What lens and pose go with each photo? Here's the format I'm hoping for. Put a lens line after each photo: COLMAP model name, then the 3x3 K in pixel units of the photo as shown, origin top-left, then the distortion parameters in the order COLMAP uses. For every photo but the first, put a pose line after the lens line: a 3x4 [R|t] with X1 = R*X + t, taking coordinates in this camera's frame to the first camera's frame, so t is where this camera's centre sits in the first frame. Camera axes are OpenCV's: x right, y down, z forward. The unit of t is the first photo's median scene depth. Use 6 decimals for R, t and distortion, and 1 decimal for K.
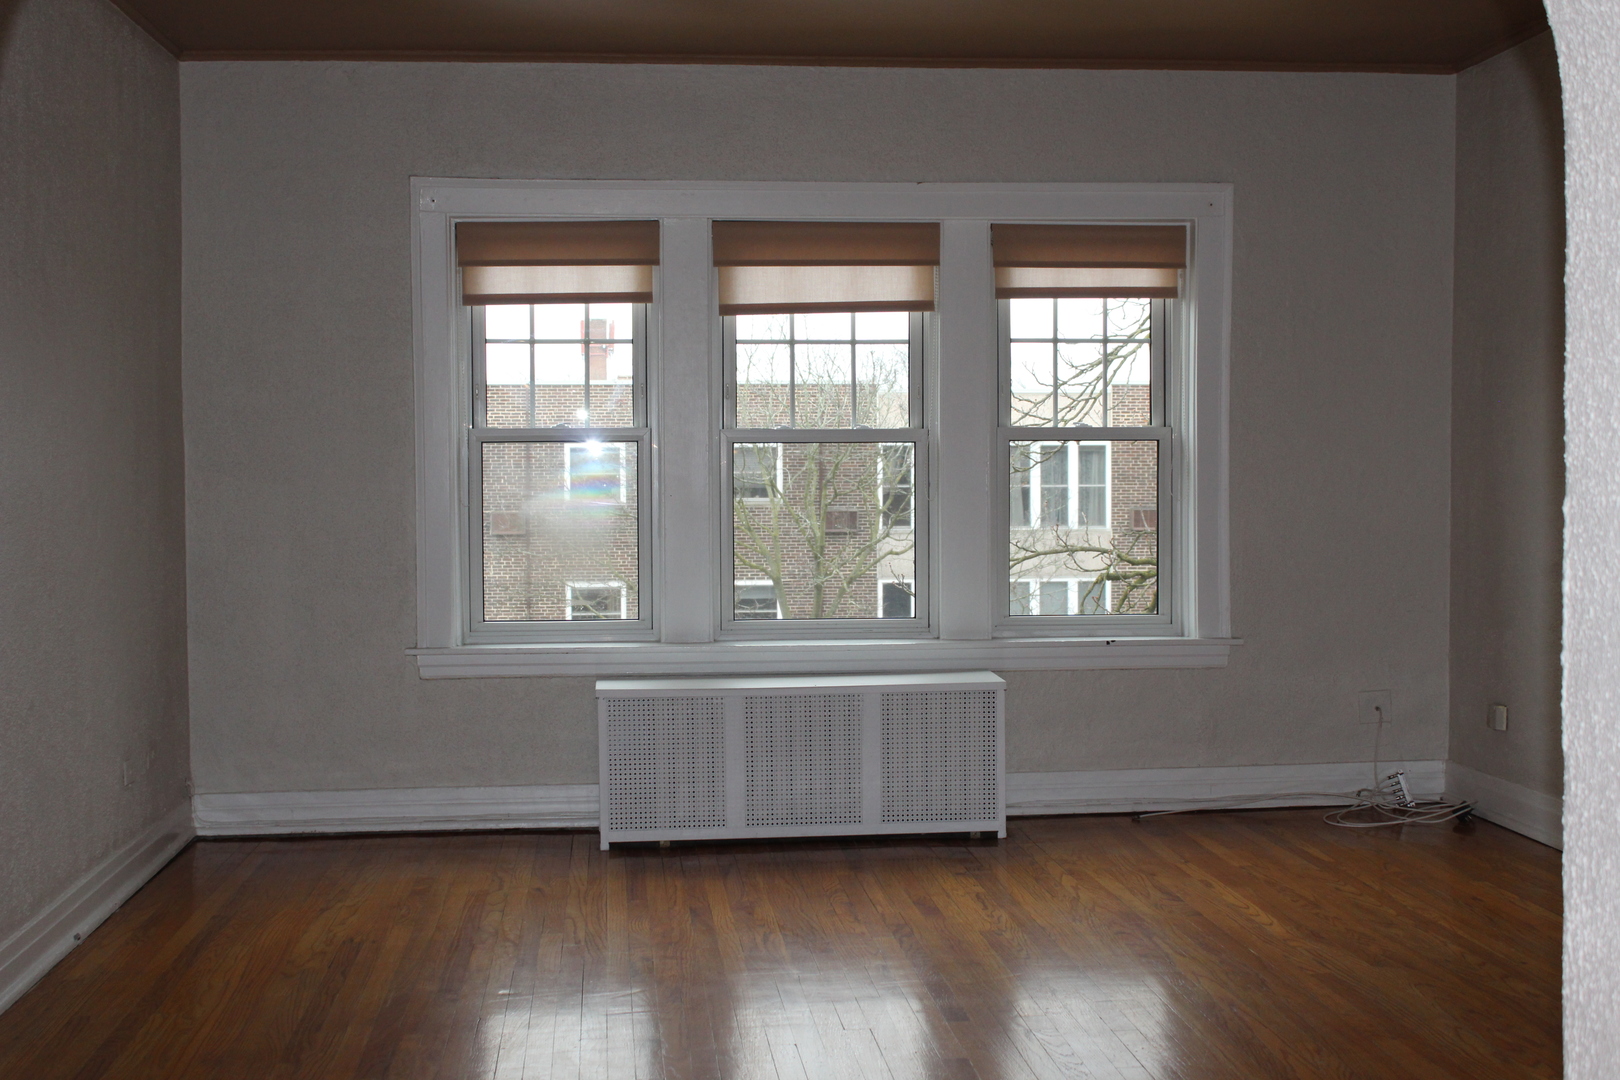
lens RADIAL K [[2130.1, 0, 810.0], [0, 2130.1, 540.0], [0, 0, 1]] dist [-0.072488, 0.051923]
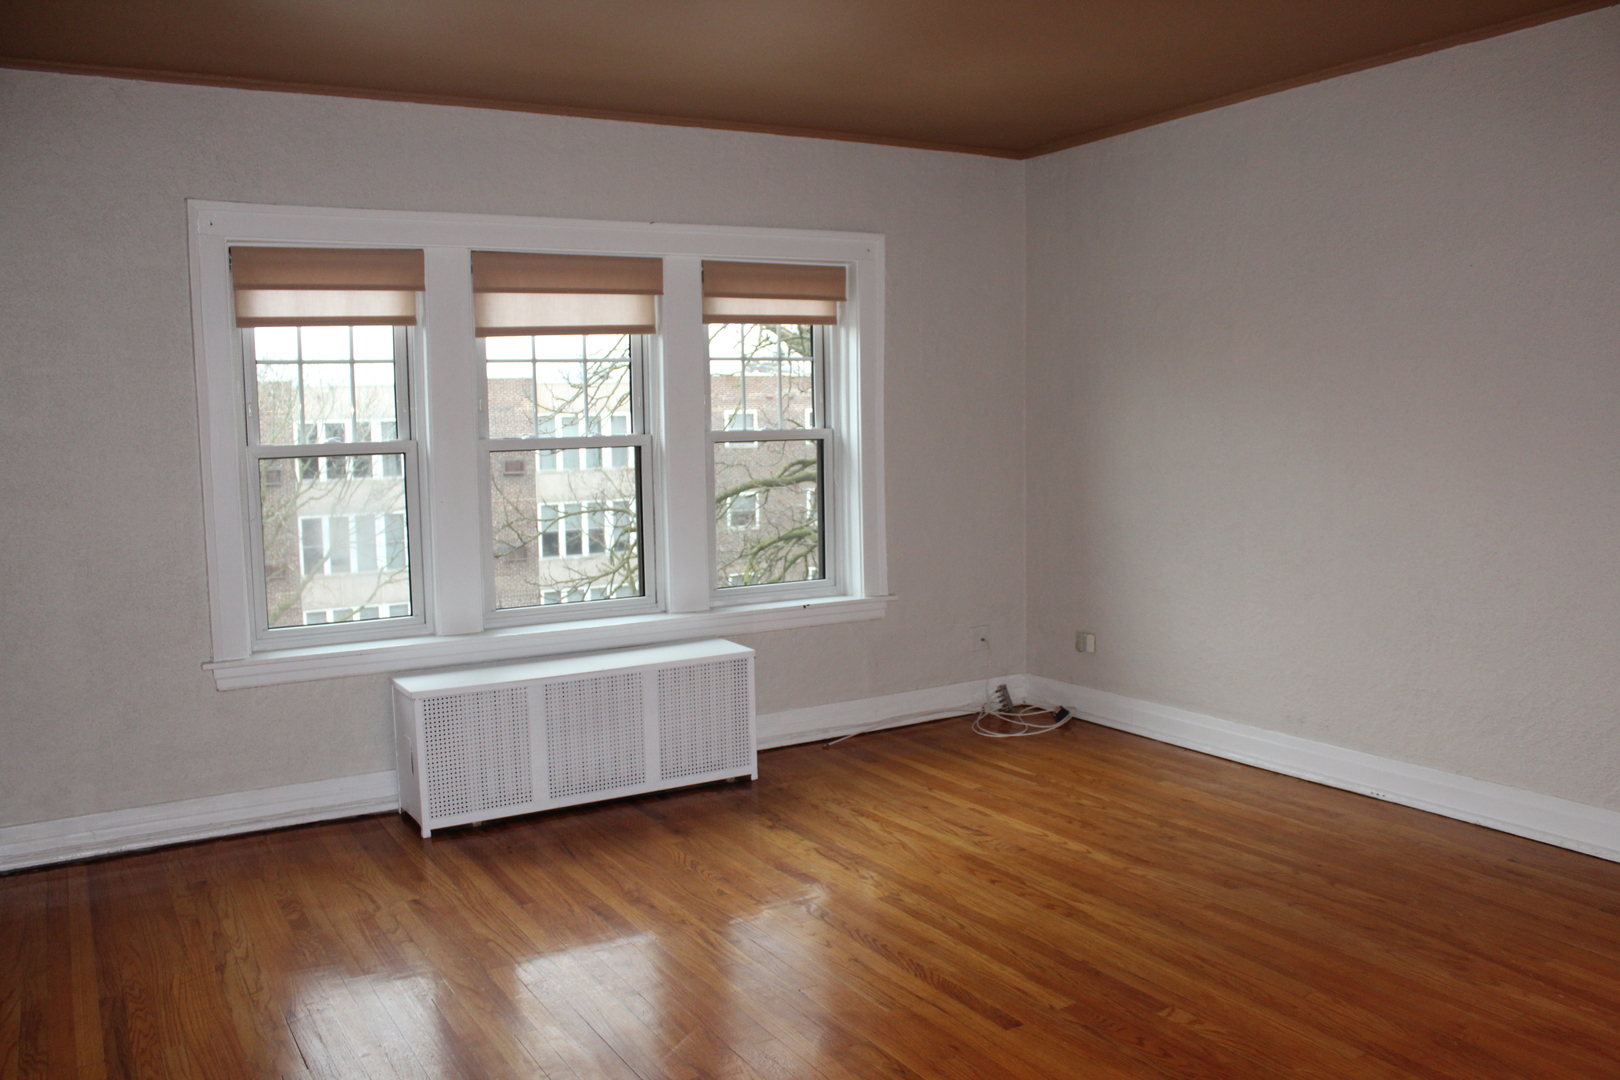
lens RADIAL K [[1344.9, 0, 805.5], [0, 1344.9, 545.6], [0, 0, 1]] dist [-0.159749, 0.134307]
pose [[0.906138, -0.054568, 0.419447, -0.185617], [0.031077, 0.997552, 0.062642, -0.035944], [-0.421839, -0.043727, 0.905616, 0.303292]]
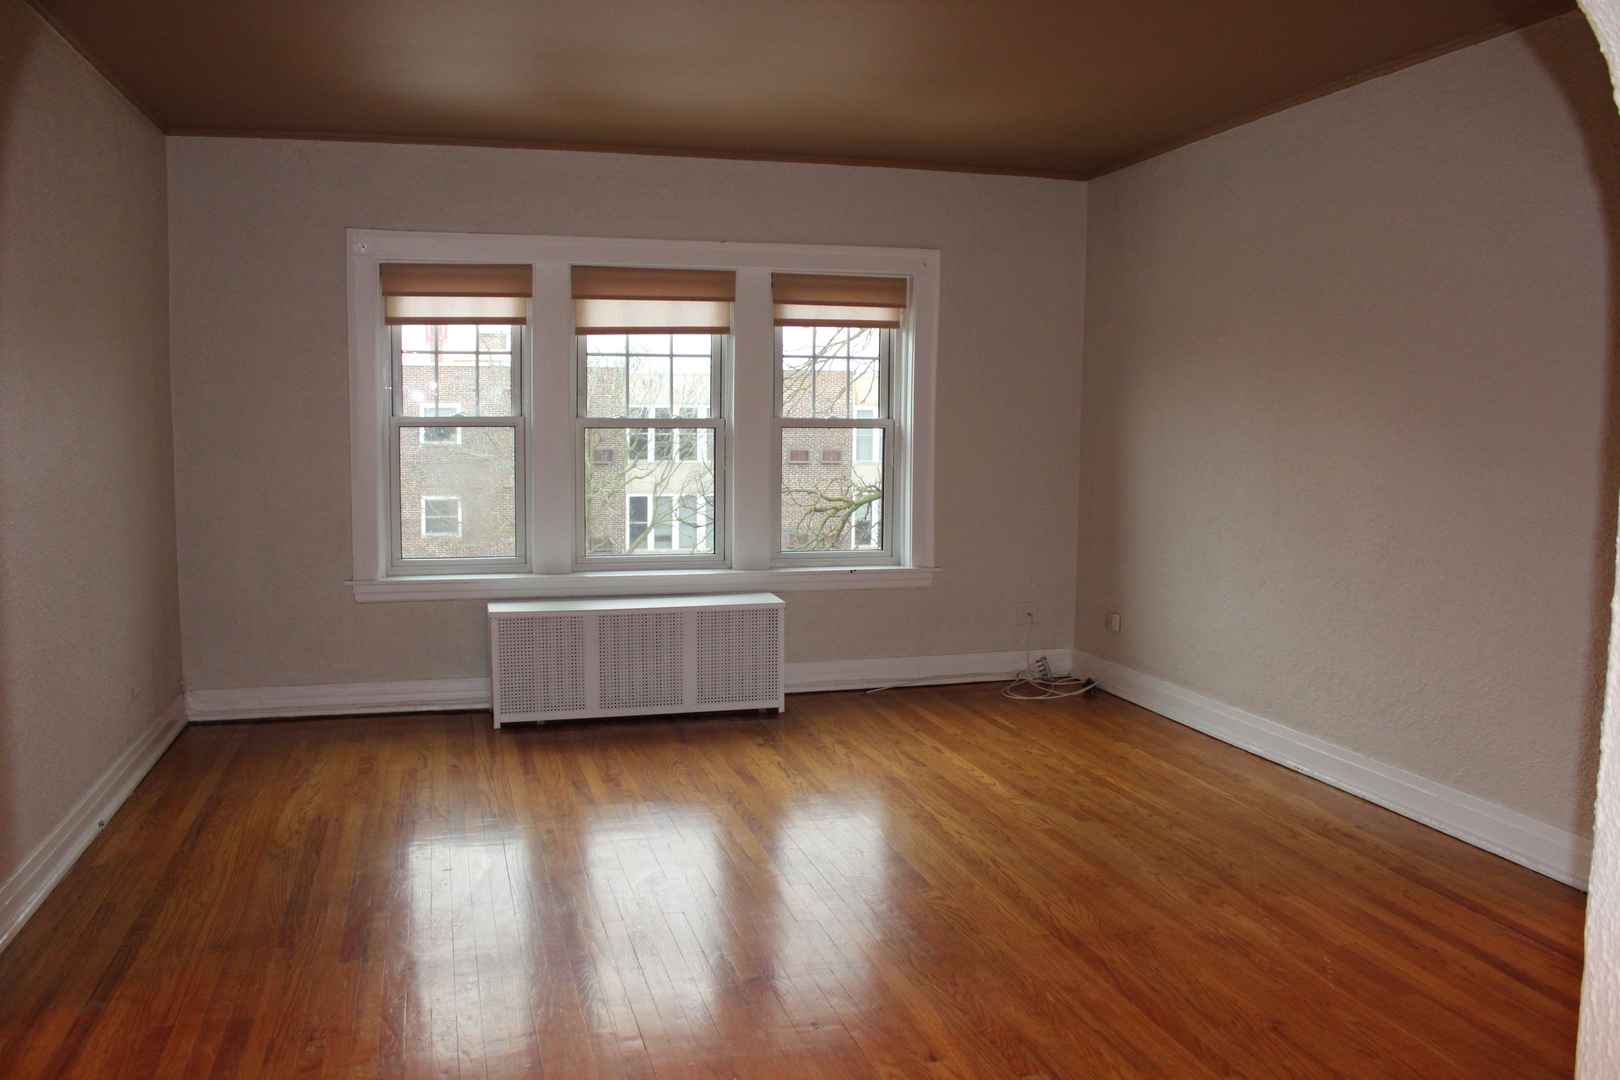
lens RADIAL K [[1344.9, 0, 805.5], [0, 1344.9, 545.6], [0, 0, 1]] dist [-0.159749, 0.134307]
pose [[0.985097, -0.003590, 0.171961, -0.045409], [-0.006942, 0.998138, 0.060604, -0.023613], [-0.171858, -0.060895, 0.983238, 0.123857]]
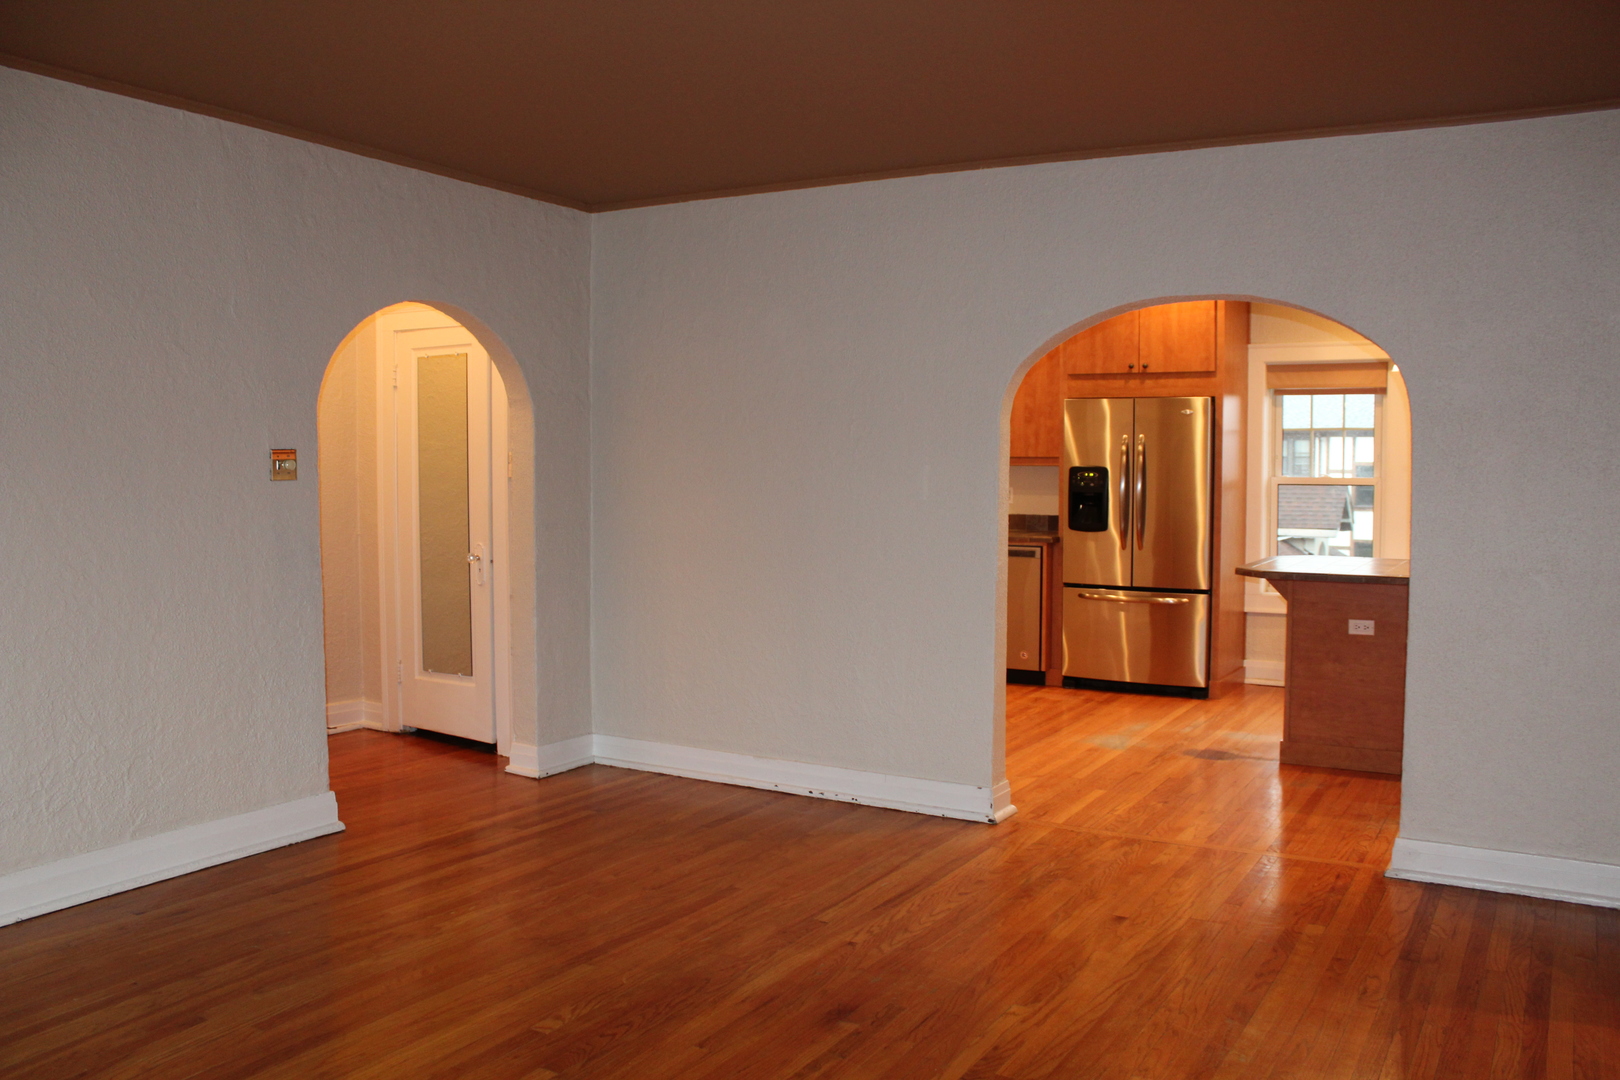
lens RADIAL K [[1344.9, 0, 805.5], [0, 1344.9, 545.6], [0, 0, 1]] dist [-0.159749, 0.134307]
pose [[-0.802395, -0.035871, 0.595714, -0.246505], [0.026709, 0.995033, 0.095891, -0.061988], [-0.596195, 0.092853, -0.797452, 0.932801]]
